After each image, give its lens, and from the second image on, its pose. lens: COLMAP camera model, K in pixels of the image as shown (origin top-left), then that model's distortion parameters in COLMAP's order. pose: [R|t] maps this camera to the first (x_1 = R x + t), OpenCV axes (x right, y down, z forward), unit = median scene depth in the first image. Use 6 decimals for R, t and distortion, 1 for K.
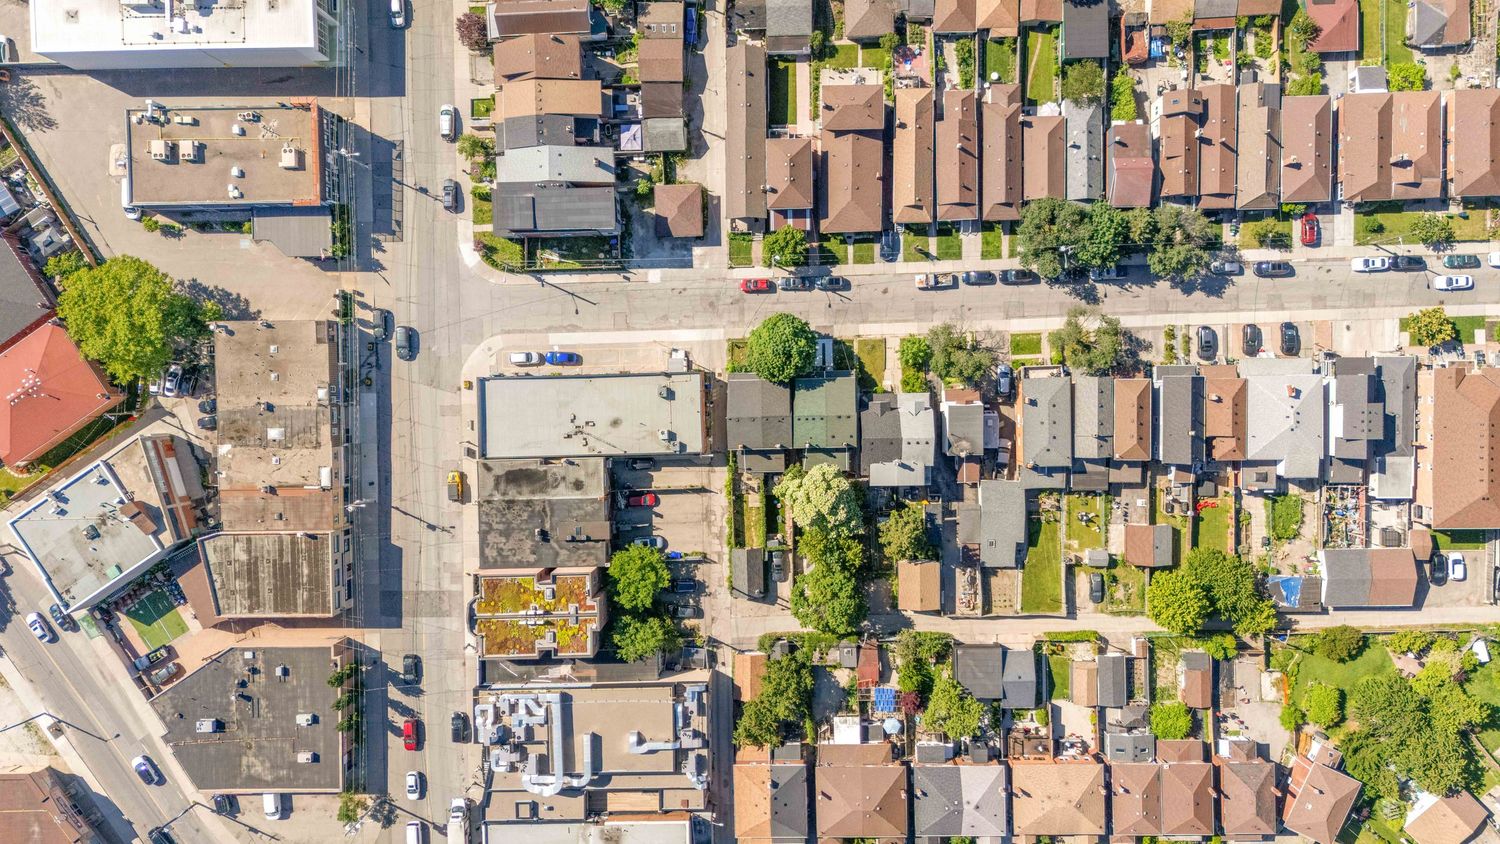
lens RADIAL K [[1093.5, 0, 750.5], [0, 1093.5, 419.8], [0, 0, 1]] dist [0.069995, -0.072839]
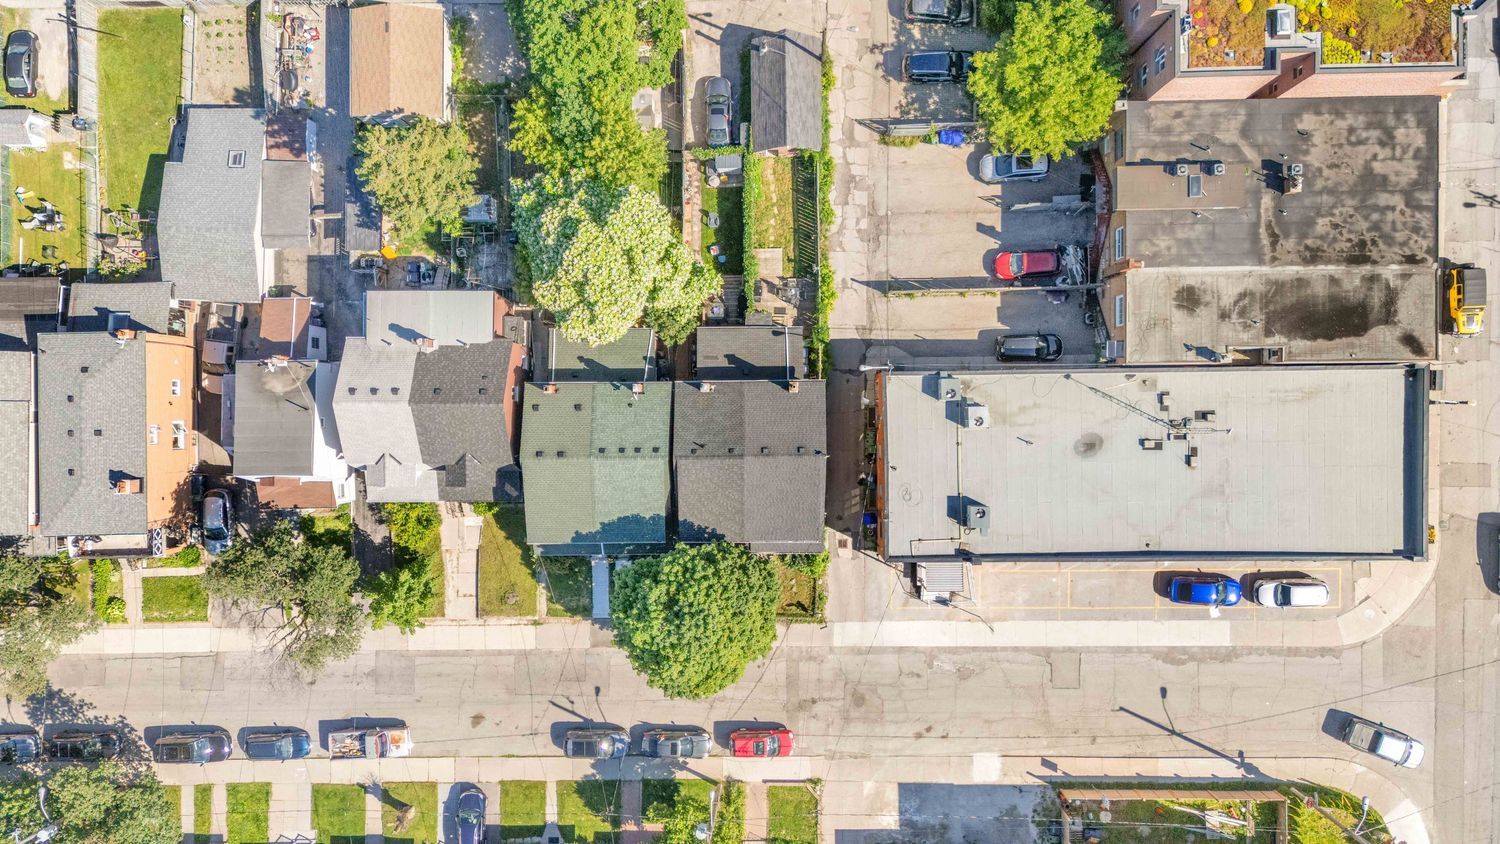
lens RADIAL K [[1097.3, 0, 751.2], [0, 1097.3, 420.5], [0, 0, 1]] dist [0.072592, -0.082300]
pose [[-0.998027, -0.015489, 0.060842, -0.017532], [0.013242, -0.999221, -0.037174, 0.026302], [0.061370, -0.036295, 0.997455, 0.556467]]
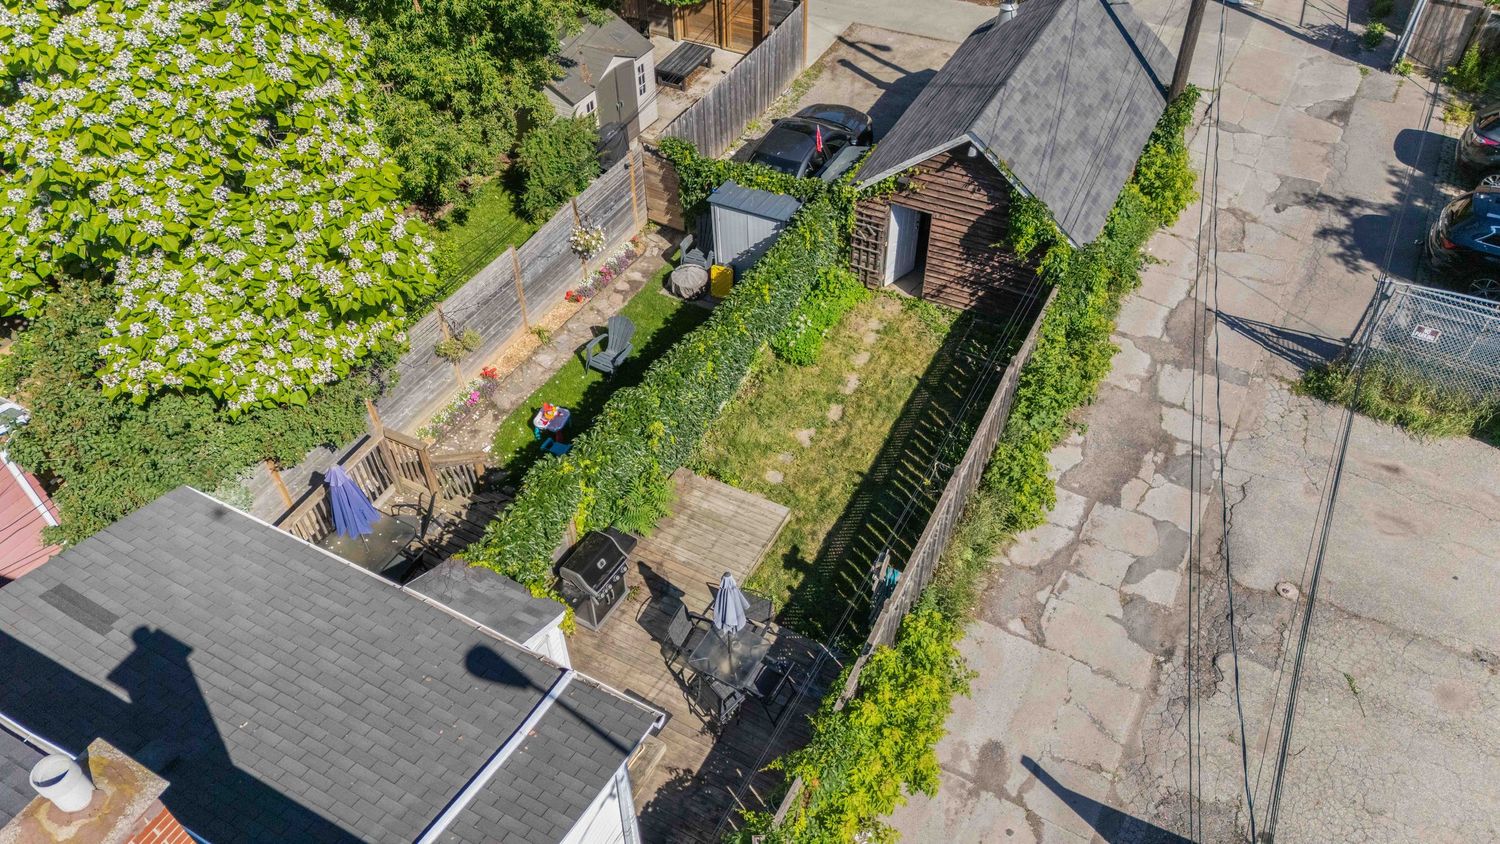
lens RADIAL K [[1093.5, 0, 750.5], [0, 1093.5, 419.8], [0, 0, 1]] dist [0.069995, -0.072839]
pose [[-0.869324, -0.310739, 0.384340, -0.036459], [0.490826, -0.634064, 0.597538, 0.020781], [0.058018, 0.708099, 0.703726, 0.931073]]
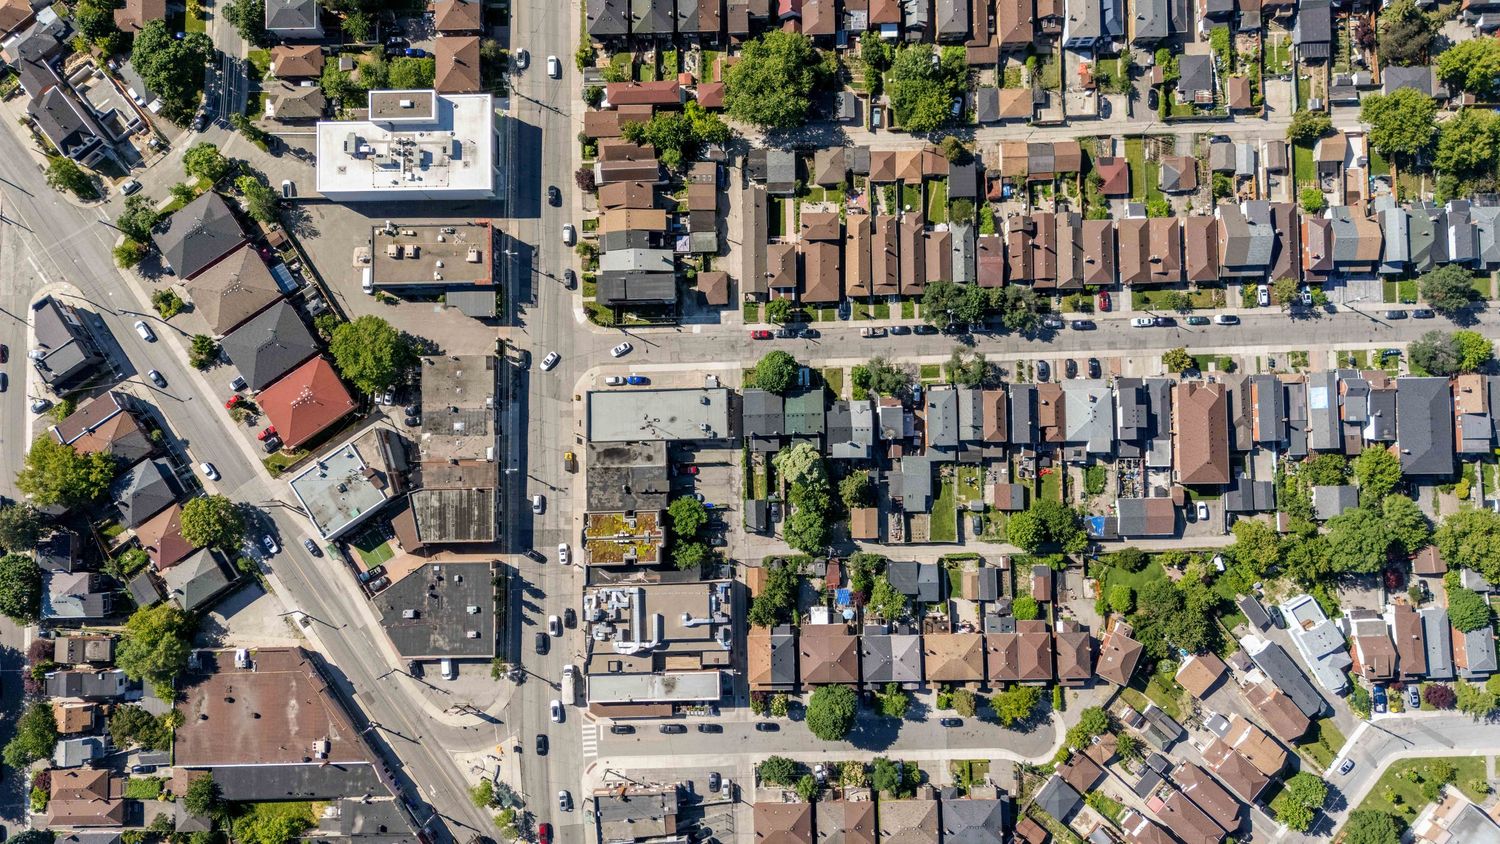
lens RADIAL K [[1089.2, 0, 751.2], [0, 1089.2, 420.0], [0, 0, 1]] dist [0.090808, -0.104334]
pose [[0.999905, 0.000222, 0.013807, -0.030955], [0.000963, 0.996311, -0.085813, 0.137465], [-0.013775, 0.085819, 0.996216, -0.570427]]
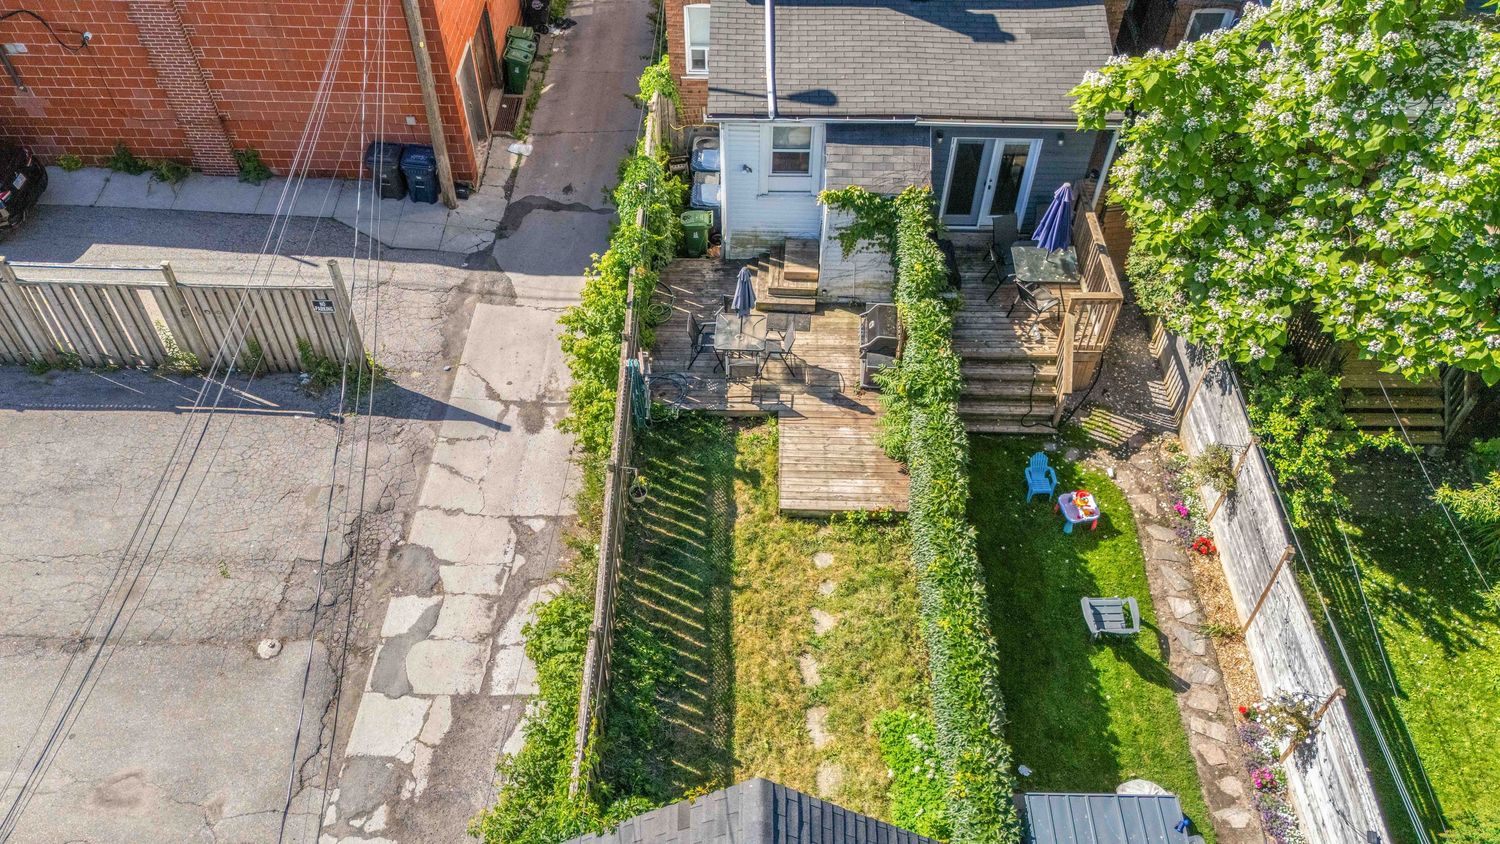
lens RADIAL K [[1097.3, 0, 751.2], [0, 1097.3, 420.5], [0, 0, 1]] dist [0.072592, -0.082300]
pose [[0.998213, 0.058289, 0.013156, -0.006195], [-0.033881, 0.733452, -0.678896, 0.144800], [-0.049222, 0.677238, 0.734116, 0.931024]]
